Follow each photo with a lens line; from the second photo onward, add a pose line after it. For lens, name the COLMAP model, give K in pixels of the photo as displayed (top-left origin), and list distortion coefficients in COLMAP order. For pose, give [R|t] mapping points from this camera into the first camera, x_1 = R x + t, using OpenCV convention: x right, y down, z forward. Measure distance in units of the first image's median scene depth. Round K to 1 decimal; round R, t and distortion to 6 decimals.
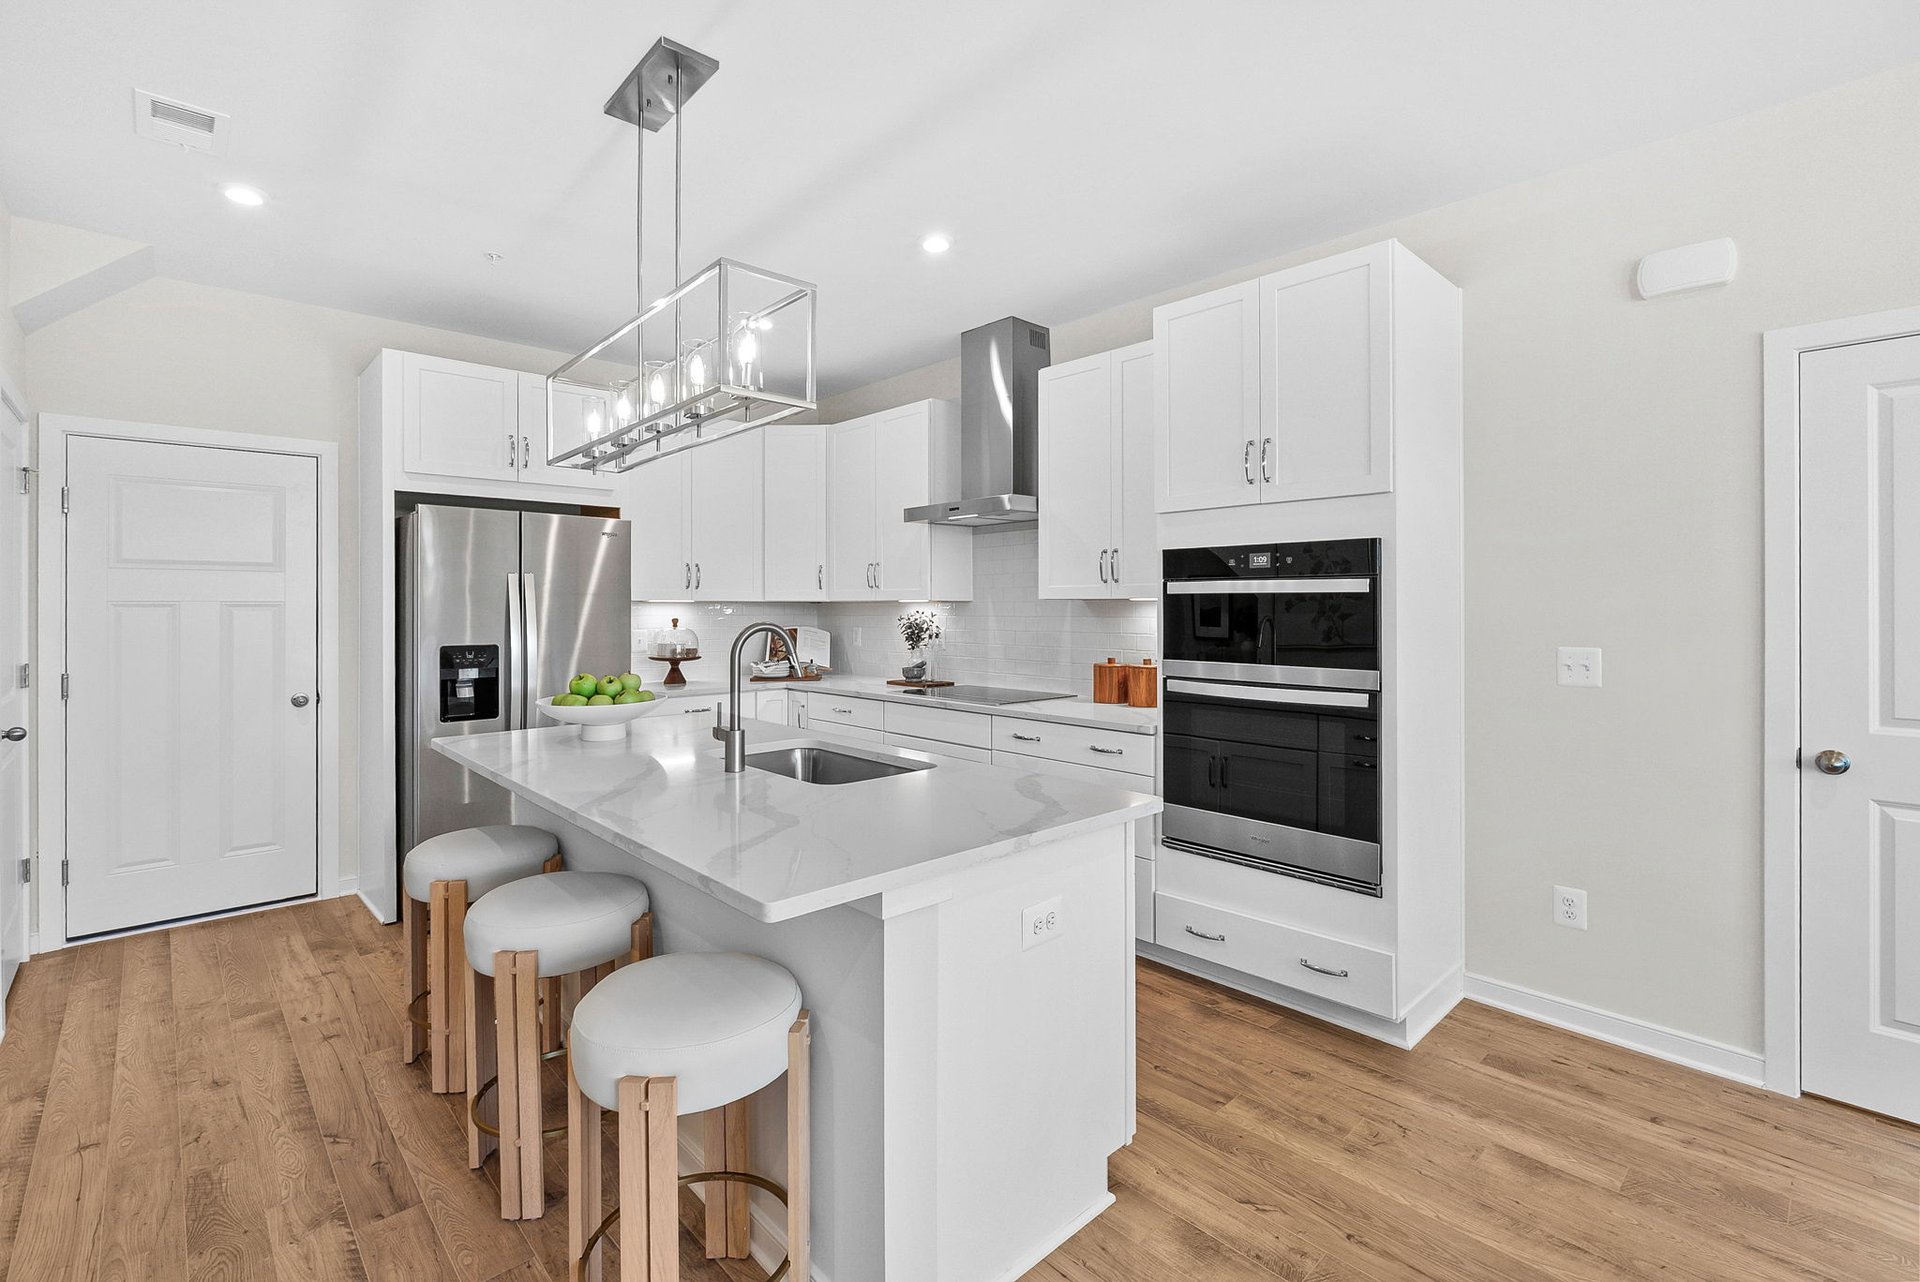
lens RADIAL K [[873.8, 0, 961.4], [0, 873.8, 601.2], [0, 0, 1]] dist [0.001126, 0.000257]
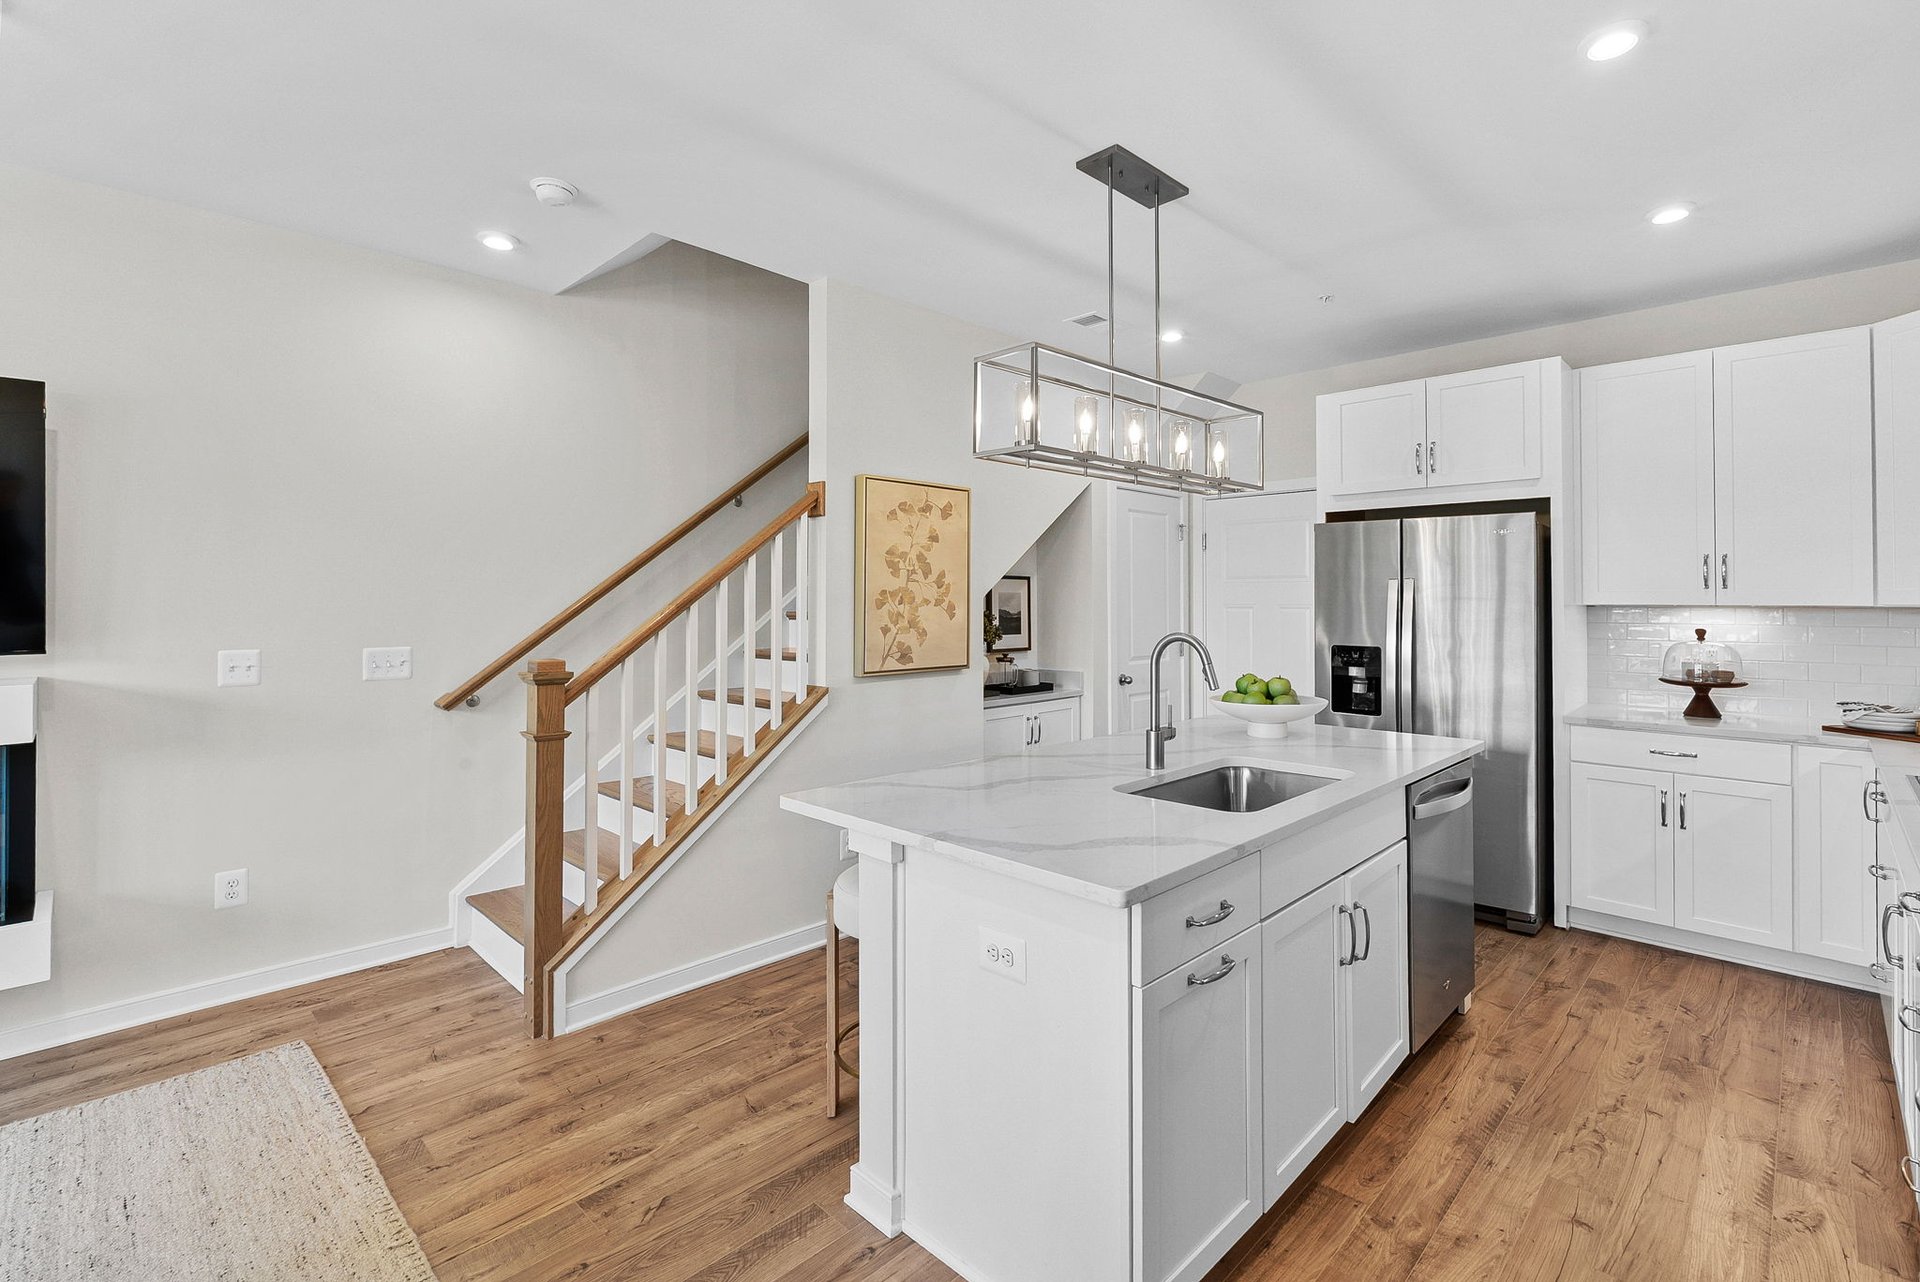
lens RADIAL K [[873.8, 0, 961.4], [0, 873.8, 601.2], [0, 0, 1]] dist [0.001126, 0.000257]
pose [[0.045209, 0.000882, -0.998977, 0.506941], [0.003239, 0.999994, 0.001029, -0.008906], [0.998972, -0.003282, 0.045205, 0.443973]]
